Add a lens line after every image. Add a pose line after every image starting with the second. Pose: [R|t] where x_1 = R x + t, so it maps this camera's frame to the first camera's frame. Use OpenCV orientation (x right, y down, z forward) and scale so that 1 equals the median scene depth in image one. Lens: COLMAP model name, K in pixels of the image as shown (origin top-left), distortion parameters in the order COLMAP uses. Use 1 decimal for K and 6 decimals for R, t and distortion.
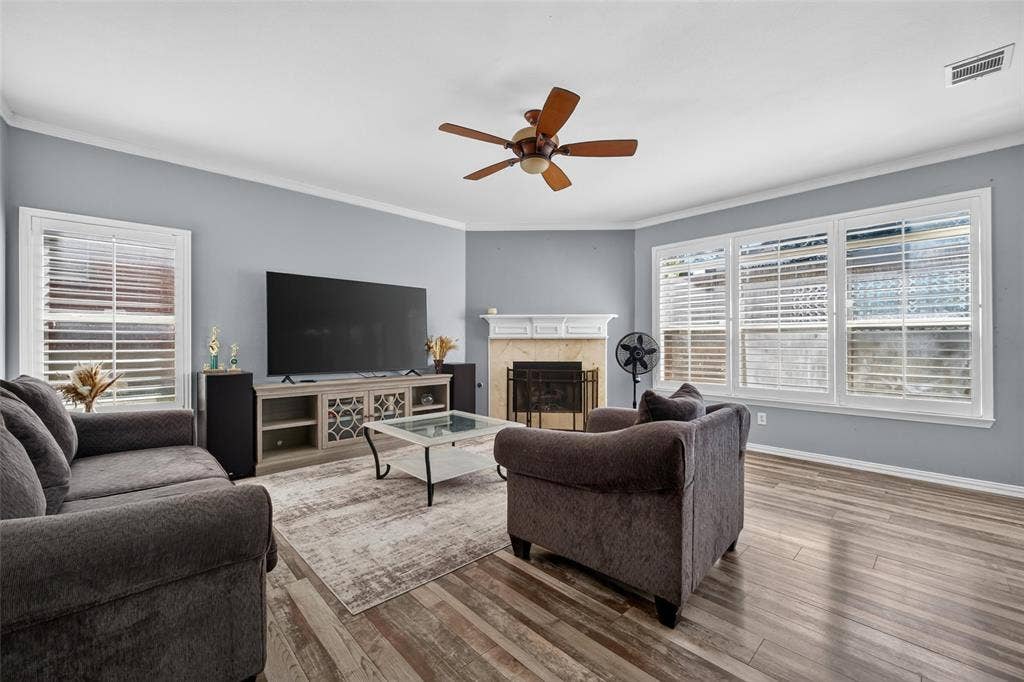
lens RADIAL K [[407.0, 0, 513.3], [0, 407.0, 338.4], [0, 0, 1]] dist [0.000995, -0.000942]
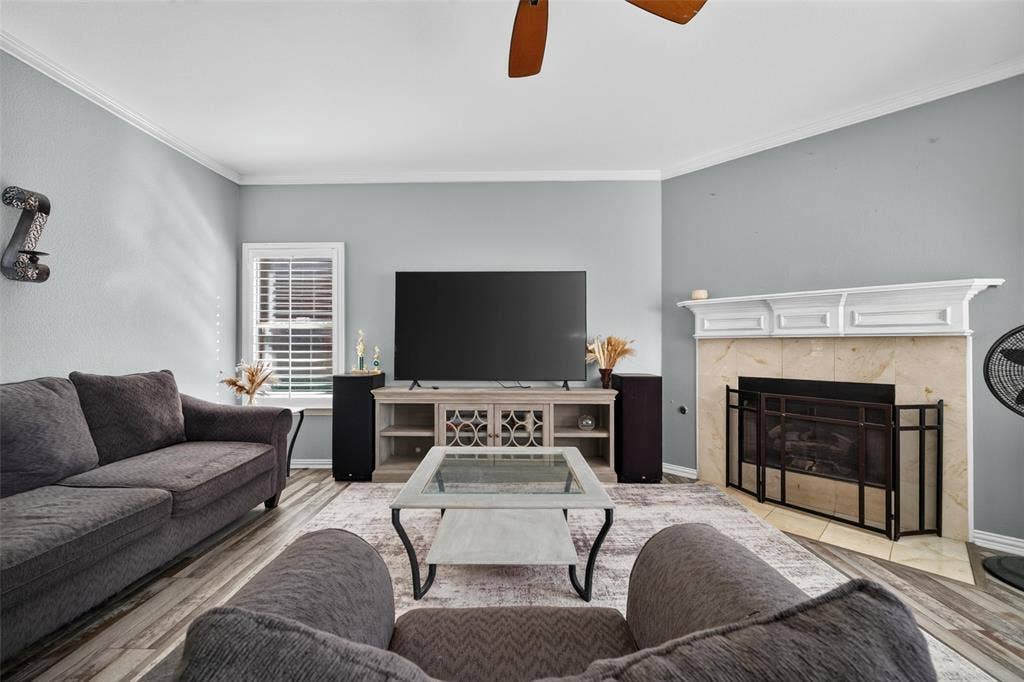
lens RADIAL K [[407.0, 0, 510.1], [0, 407.0, 346.3], [0, 0, 1]] dist [0.000995, -0.000942]
pose [[0.711305, -0.000297, -0.702884, 0.205474], [0.006262, 0.999963, 0.005914, 0.007594], [0.702856, -0.008608, 0.711280, 0.386718]]
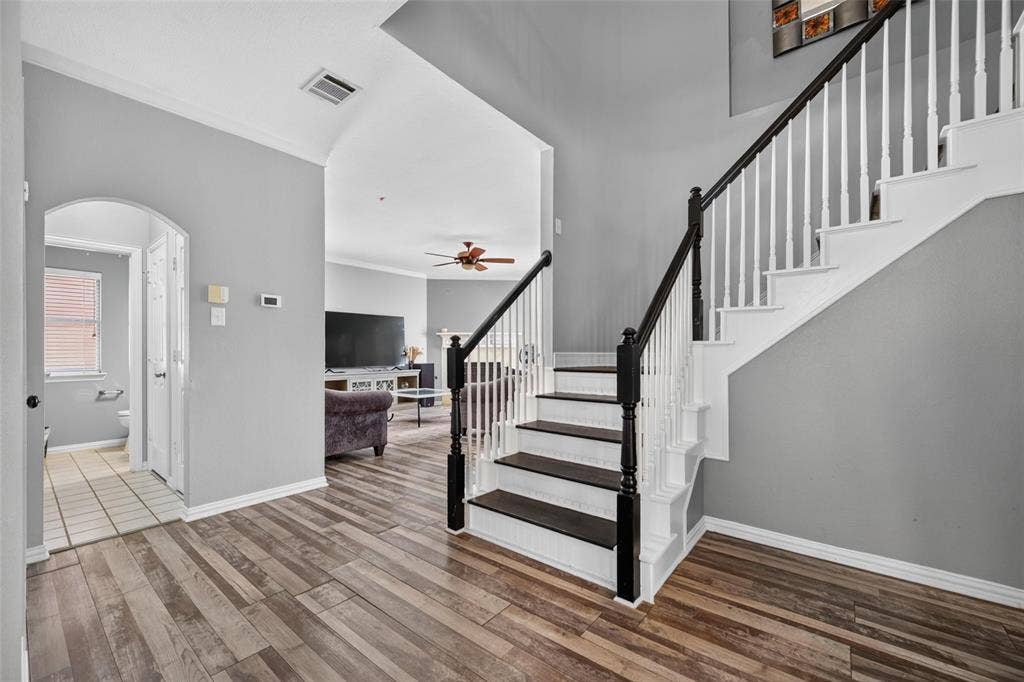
lens RADIAL K [[407.0, 0, 509.8], [0, 407.0, 349.2], [0, 0, 1]] dist [0.000995, -0.000942]
pose [[0.991098, -0.002043, 0.133122, -0.011090], [0.001565, 0.999992, 0.003689, 0.000520], [-0.133128, -0.003448, 0.991093, -0.681666]]
